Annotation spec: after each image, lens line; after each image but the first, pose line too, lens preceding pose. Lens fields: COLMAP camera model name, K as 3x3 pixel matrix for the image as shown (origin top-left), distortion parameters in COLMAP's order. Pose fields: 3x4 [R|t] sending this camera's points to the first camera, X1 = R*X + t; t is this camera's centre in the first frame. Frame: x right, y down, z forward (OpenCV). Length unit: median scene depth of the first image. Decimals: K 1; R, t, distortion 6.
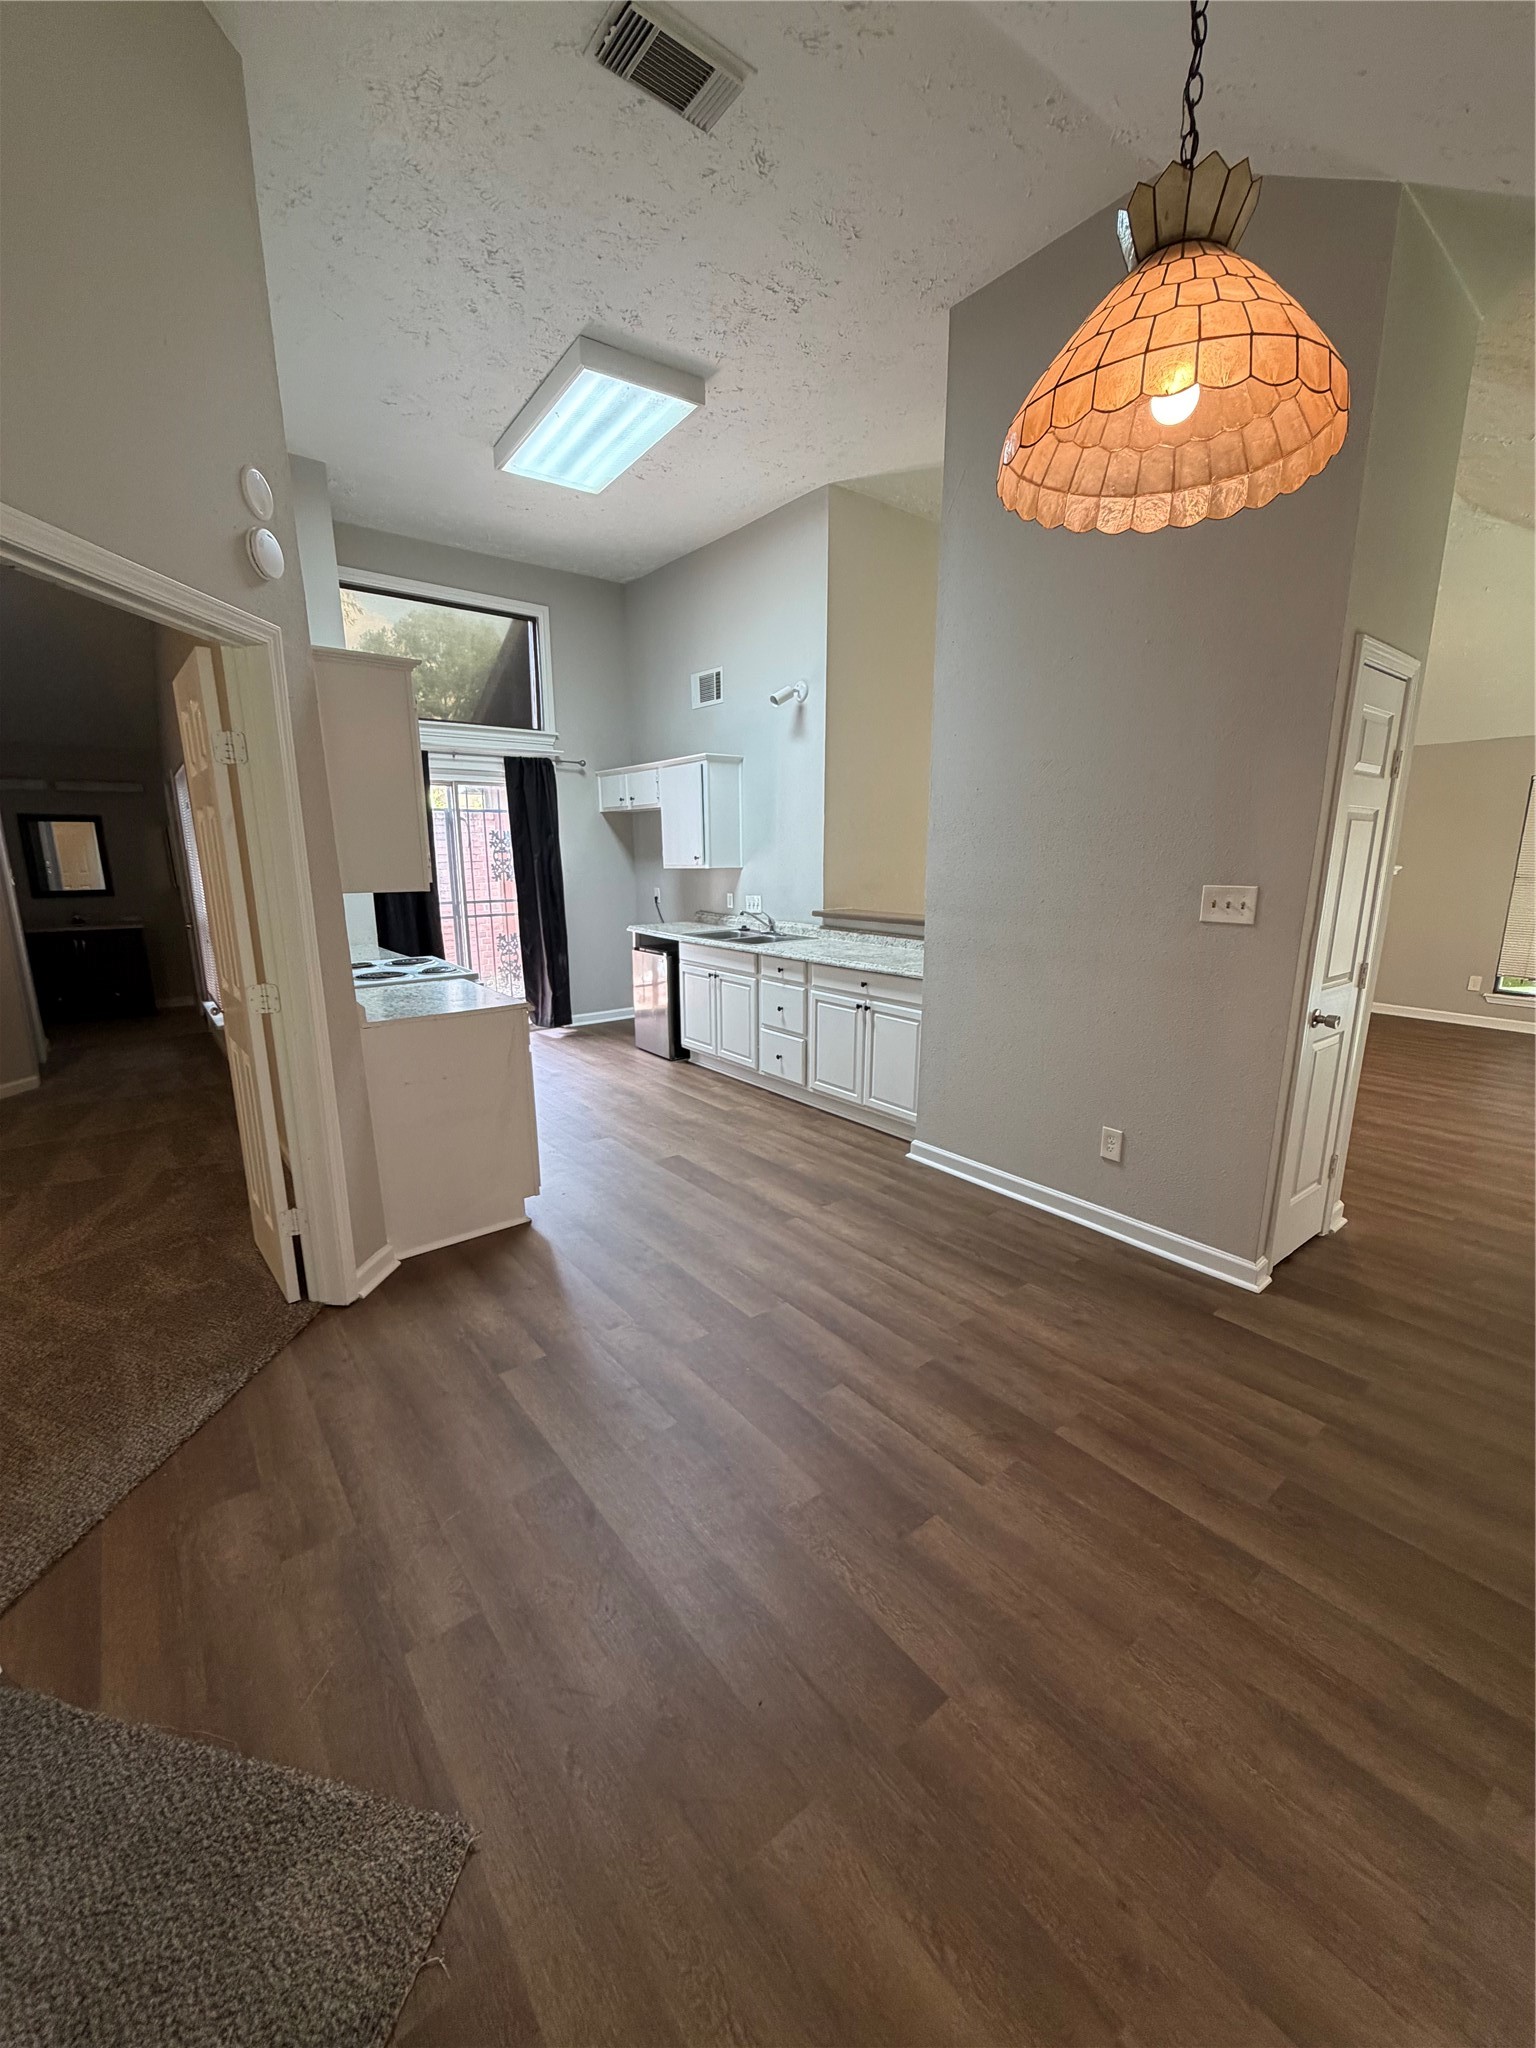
lens RADIAL K [[815.9, 0, 770.1], [0, 815.9, 1023.5], [0, 0, 1]] dist [0.000550, 0.000255]
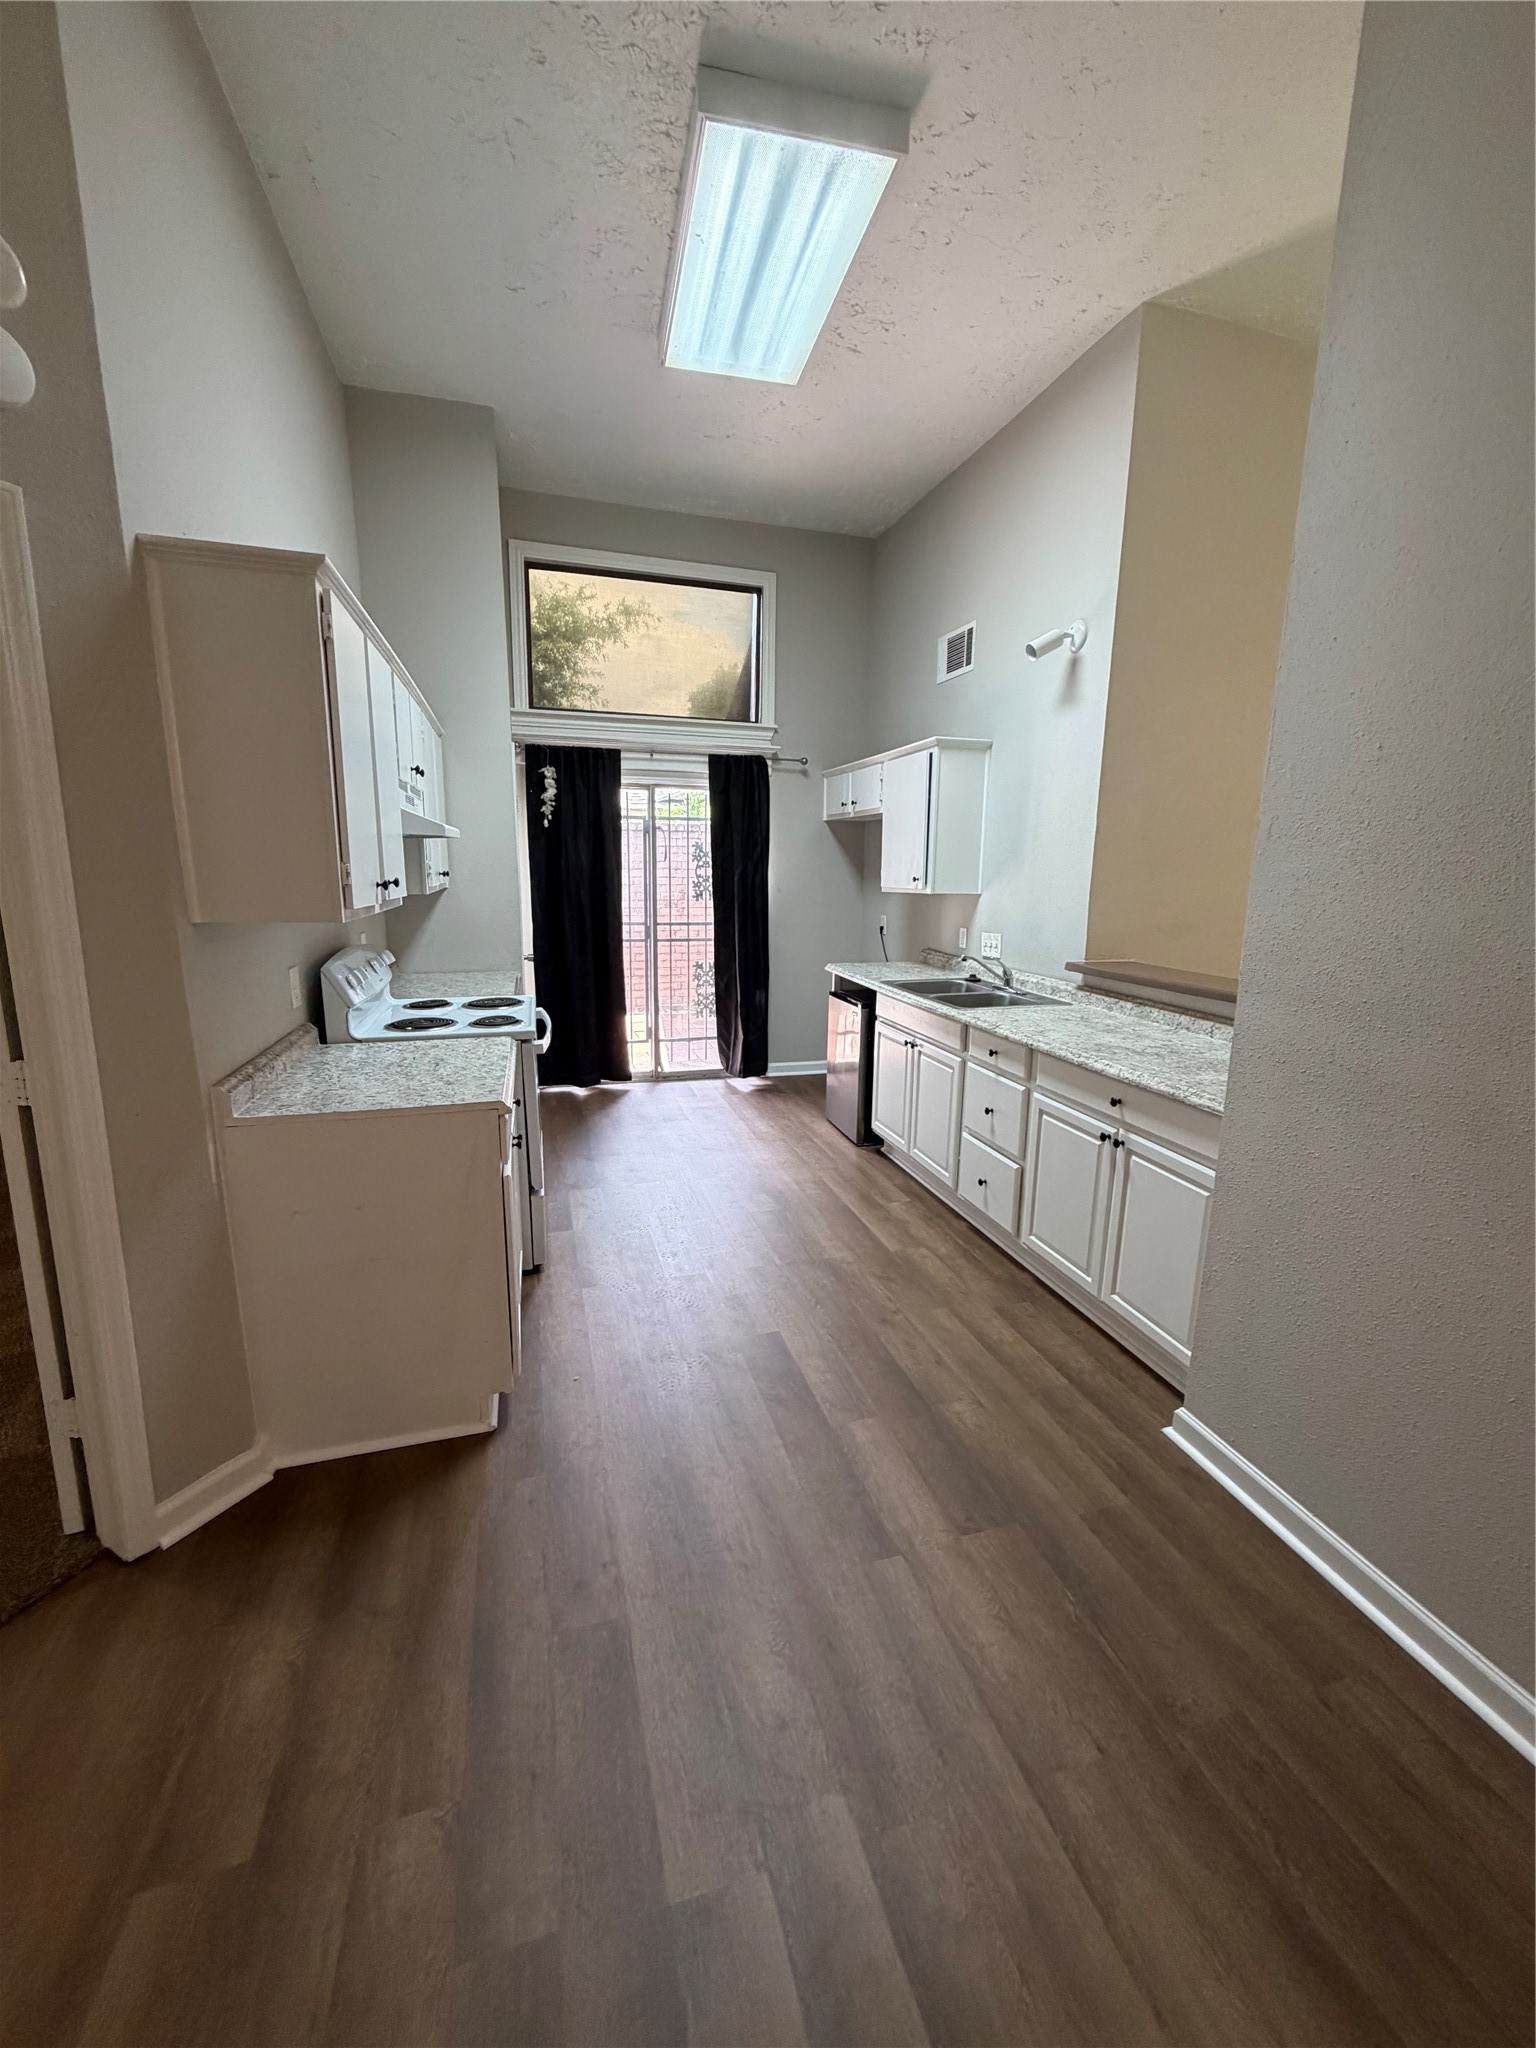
lens RADIAL K [[815.9, 0, 771.5], [0, 815.9, 1021.3], [0, 0, 1]] dist [0.000550, 0.000255]
pose [[0.927570, 0.087133, -0.363349, 0.080063], [-0.095995, 0.995361, -0.006366, -0.066914], [0.361108, 0.040784, 0.931632, 0.312287]]
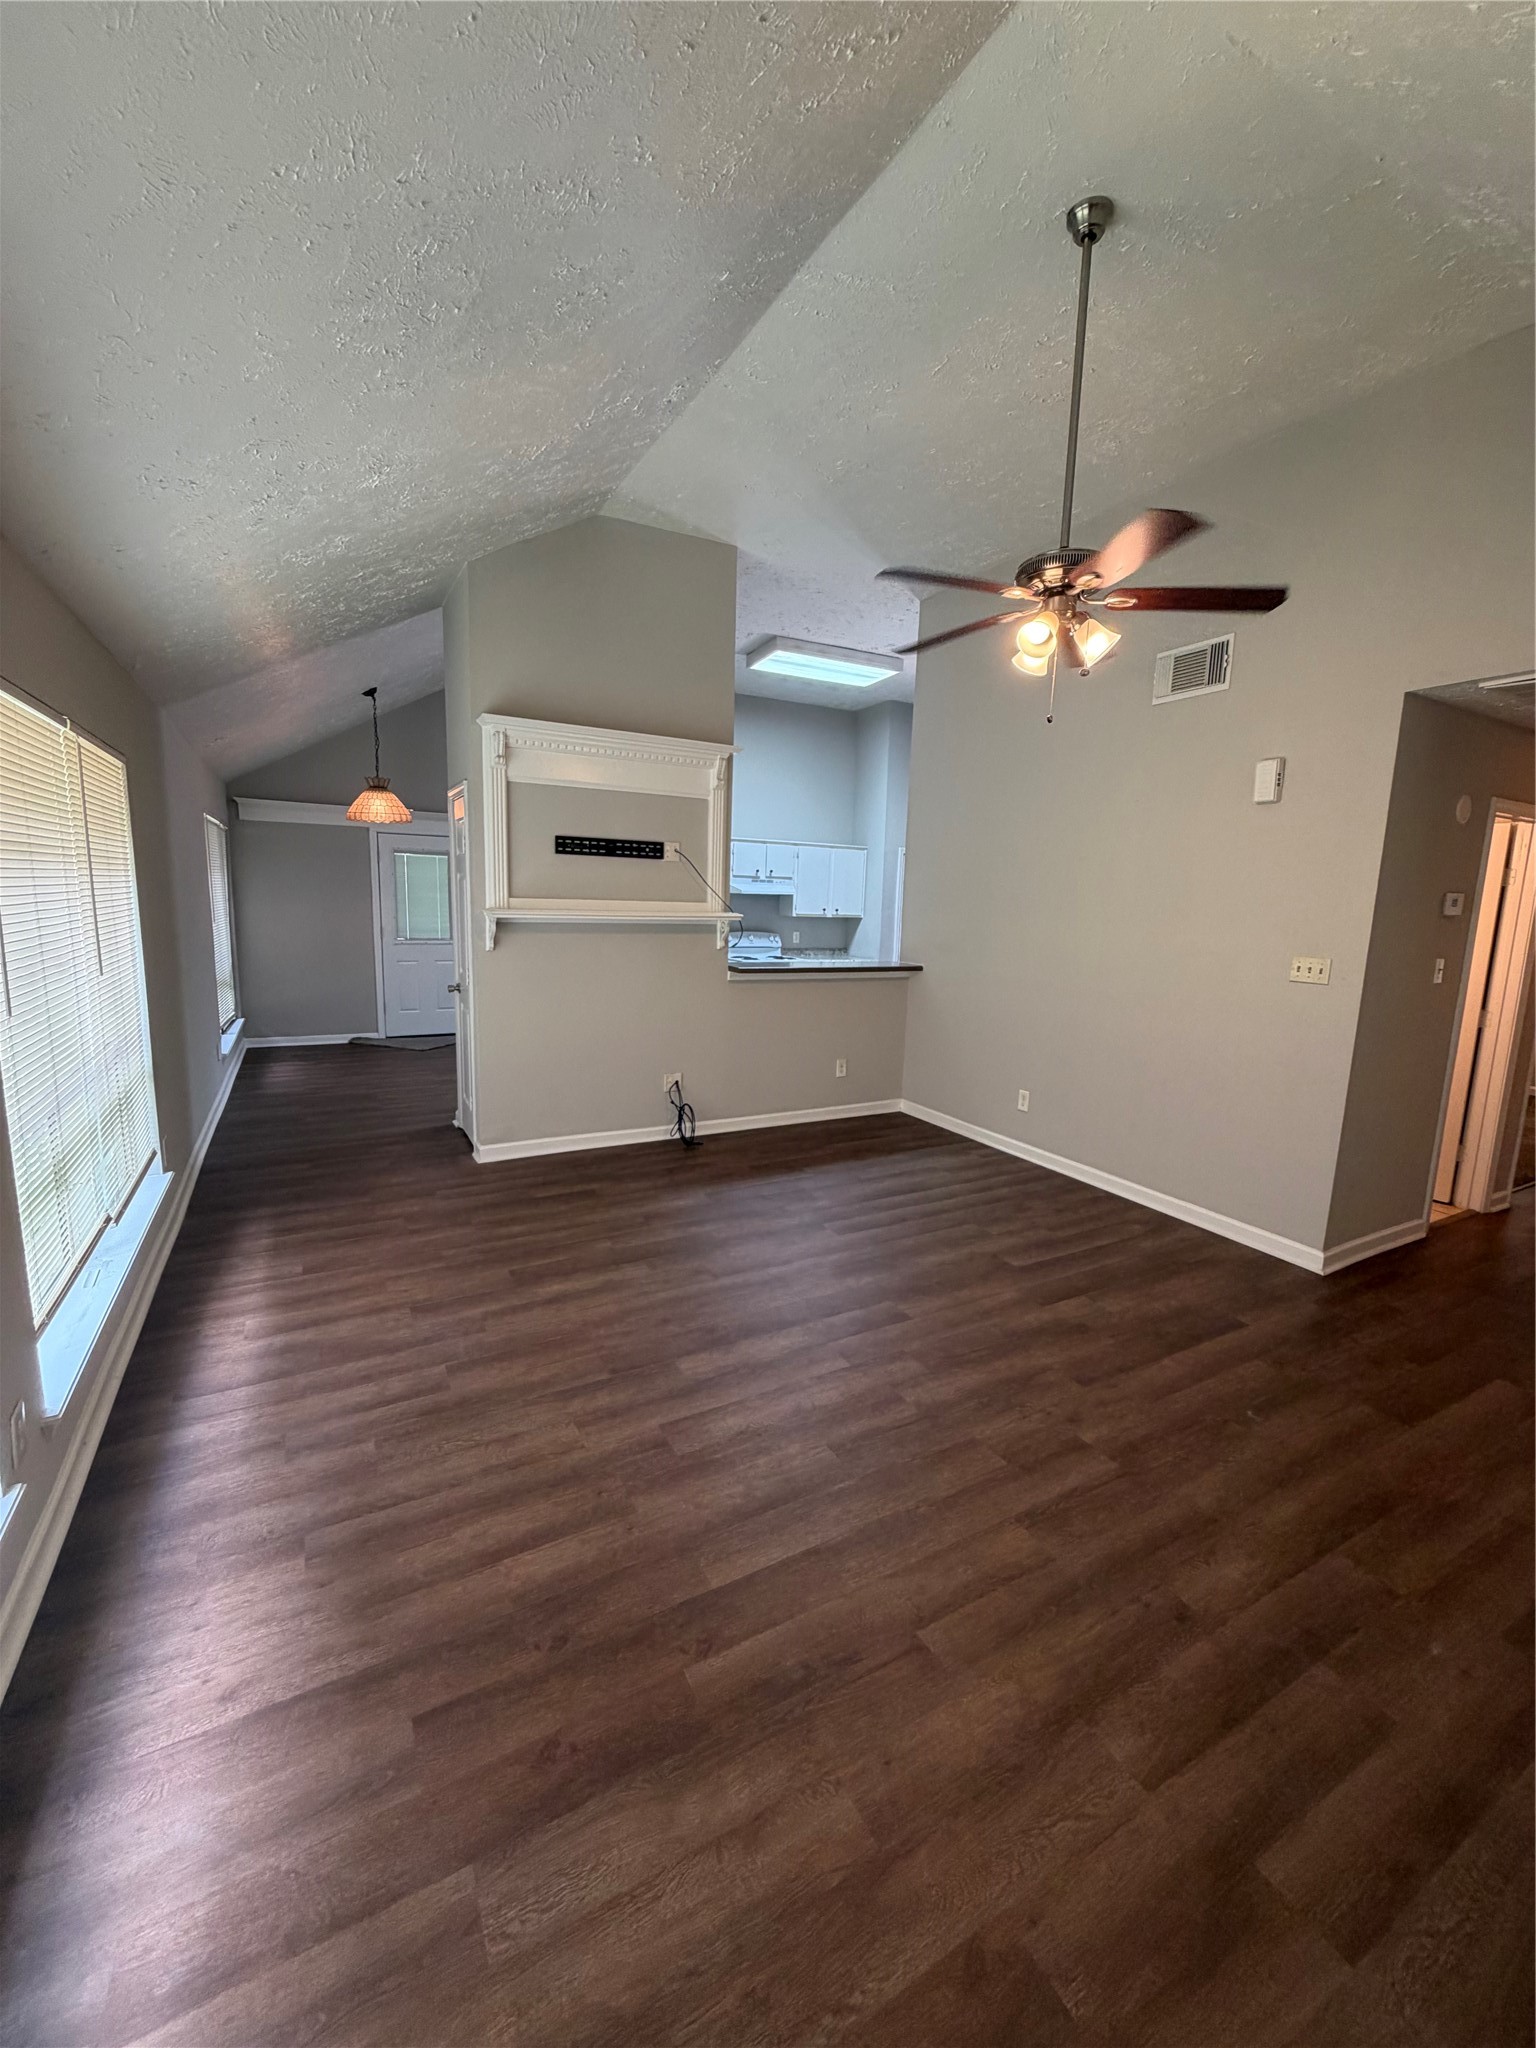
lens RADIAL K [[815.9, 0, 767.3], [0, 815.9, 1019.8], [0, 0, 1]] dist [0.000550, 0.000255]
pose [[-0.165481, 0.146559, -0.975262, 1.310220], [-0.238343, 0.953639, 0.183752, -0.243932], [0.956979, 0.262854, -0.122878, 1.064542]]
